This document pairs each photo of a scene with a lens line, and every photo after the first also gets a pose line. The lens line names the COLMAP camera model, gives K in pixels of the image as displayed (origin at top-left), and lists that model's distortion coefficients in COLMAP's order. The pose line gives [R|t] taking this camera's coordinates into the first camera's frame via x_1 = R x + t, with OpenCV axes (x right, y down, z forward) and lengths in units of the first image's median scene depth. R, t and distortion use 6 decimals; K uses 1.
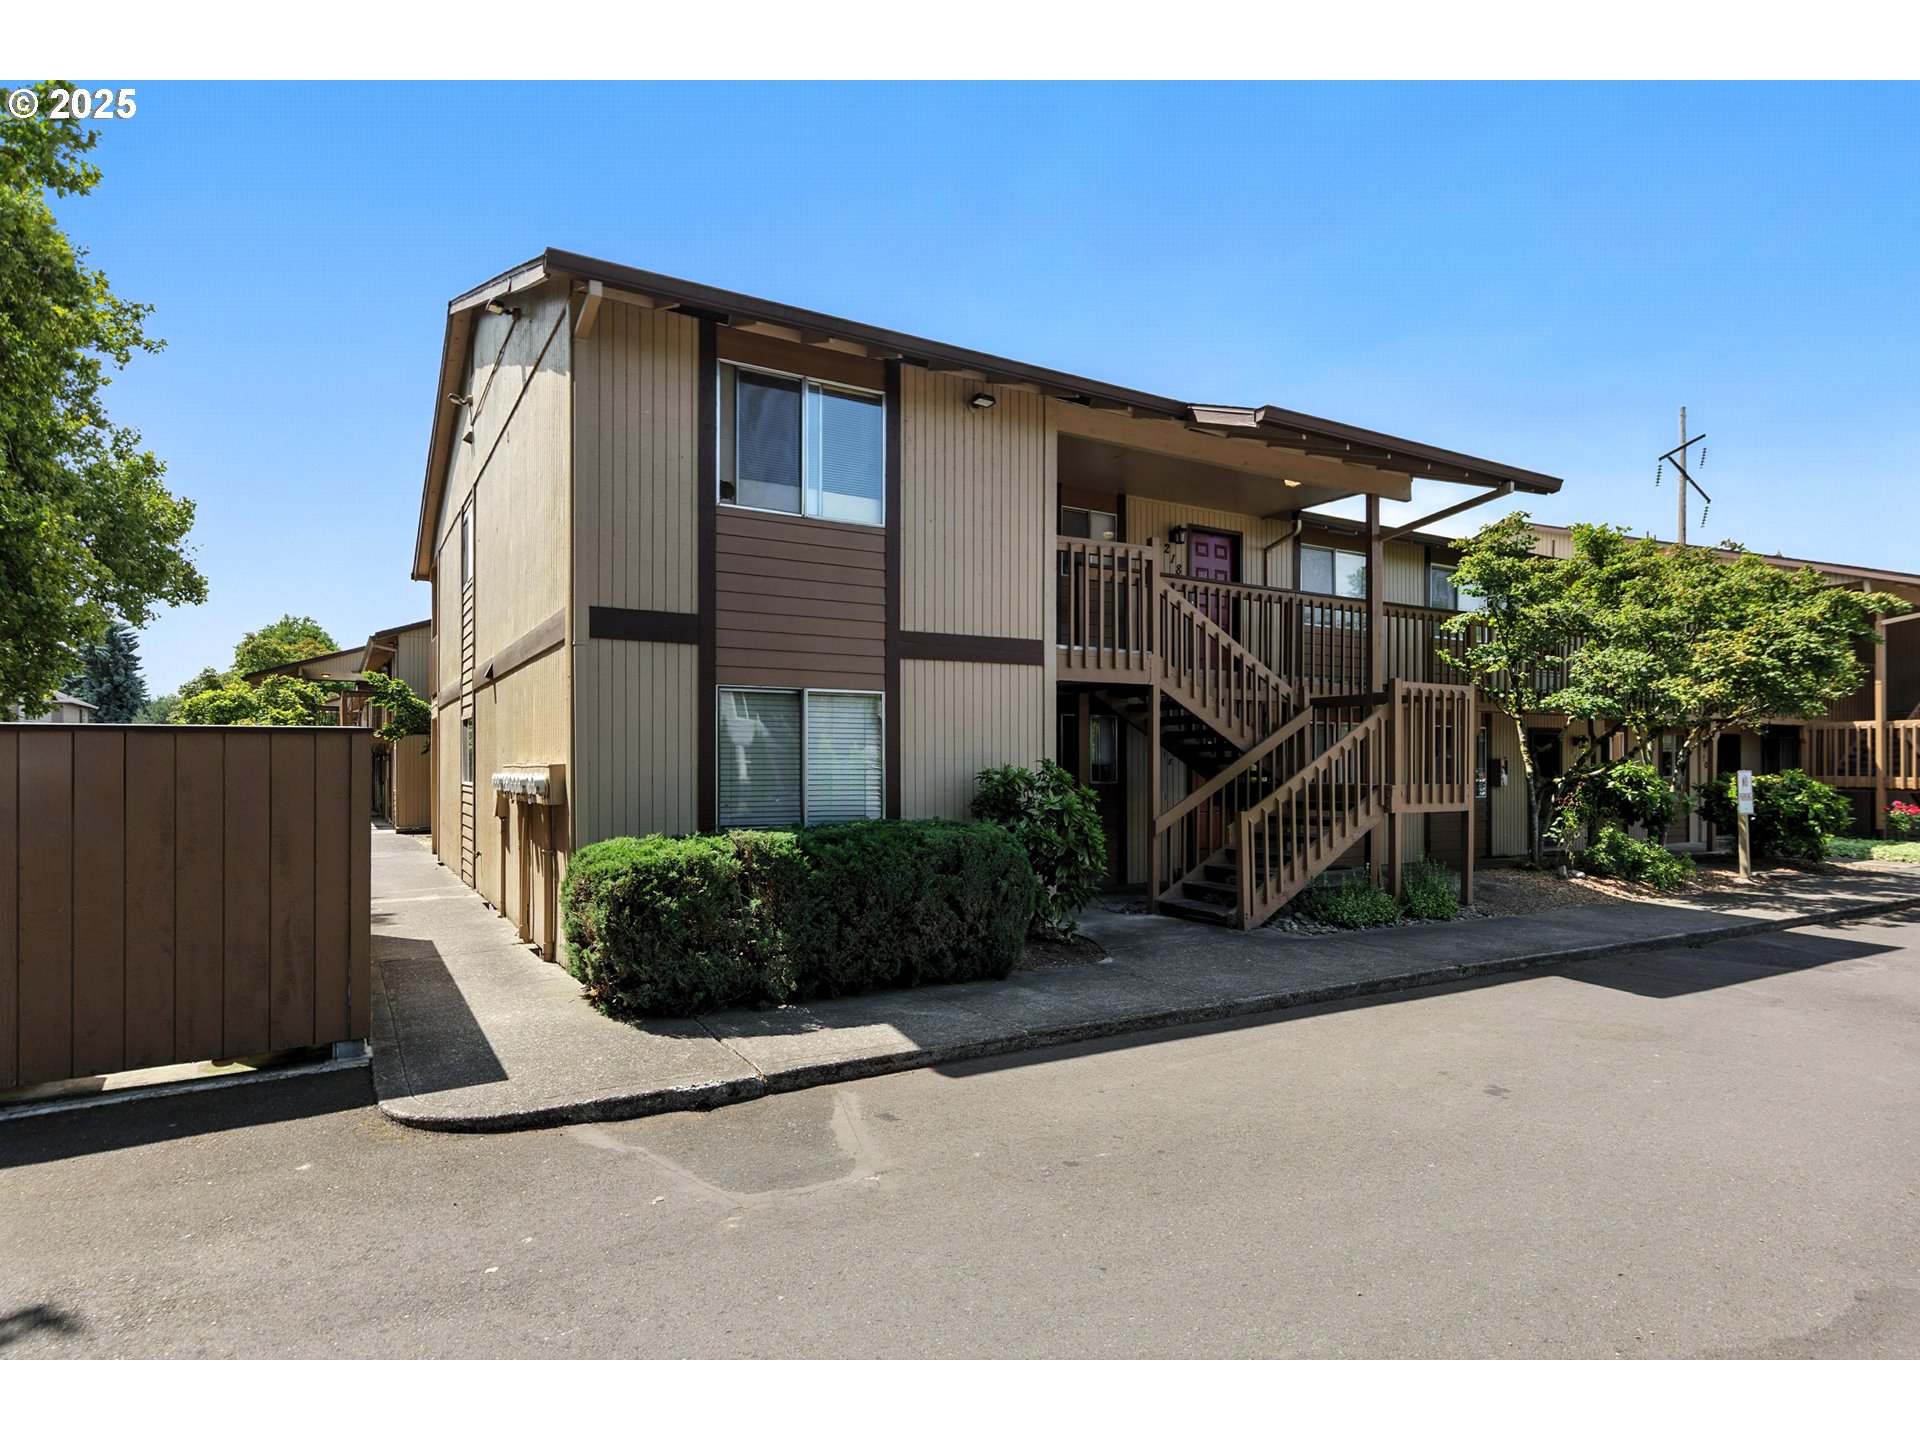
lens RADIAL K [[953.0, 0, 956.3], [0, 953.0, 721.2], [0, 0, 1]] dist [-0.002821, 0.000733]
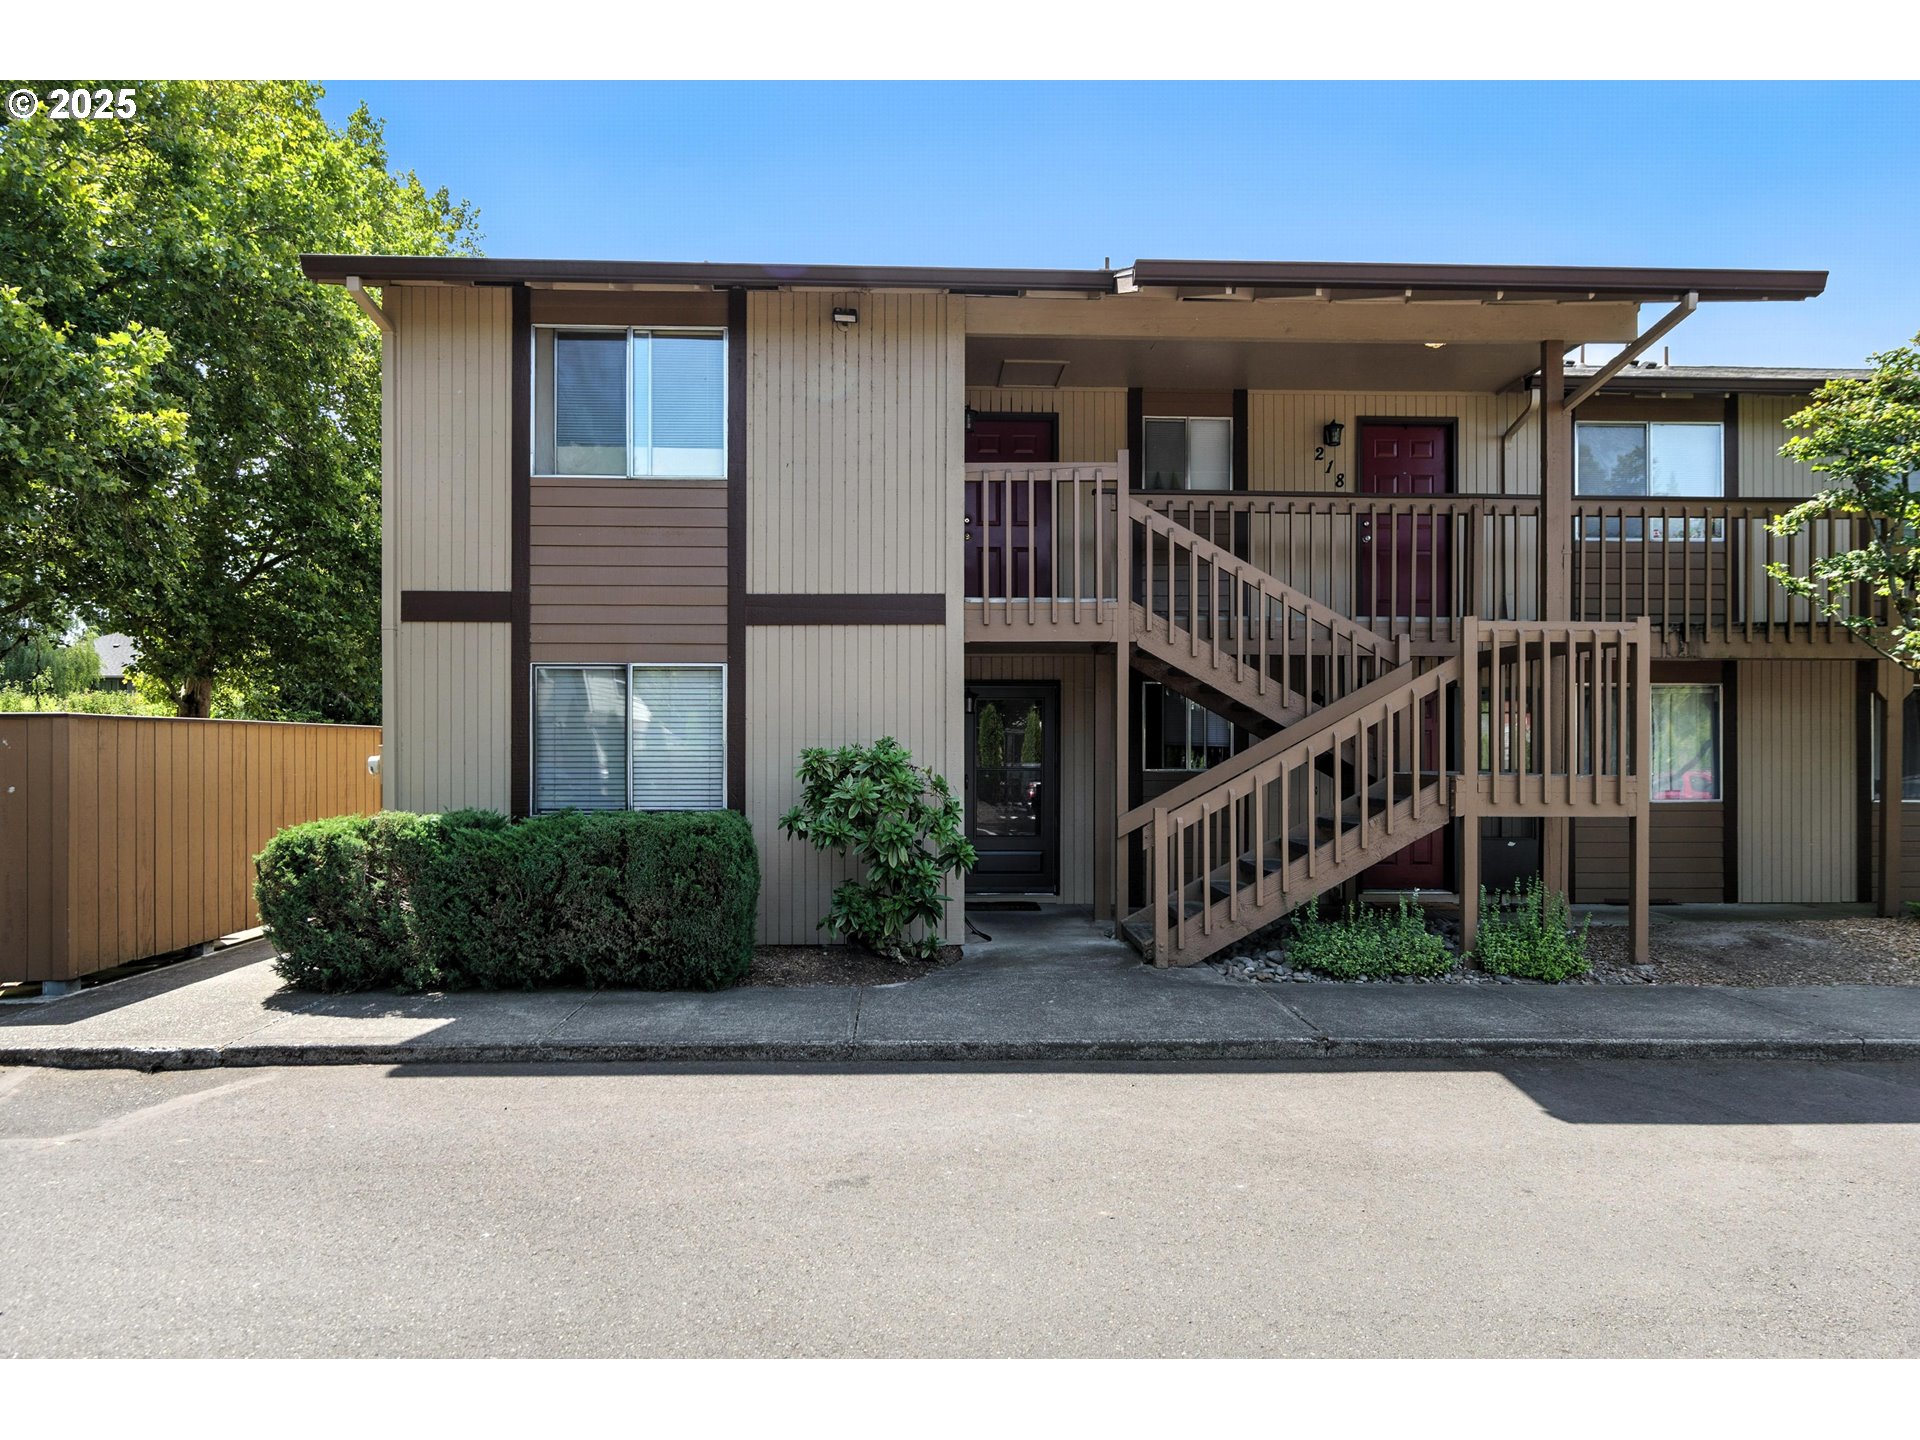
lens RADIAL K [[1142.4, 0, 1002.0], [0, 1142.4, 704.6], [0, 0, 1]] dist [0.000002, 0.001615]
pose [[0.898872, -0.019605, -0.437773, 0.619360], [0.020911, 0.999780, -0.001836, 0.014267], [0.437713, -0.007504, 0.899083, 0.153408]]
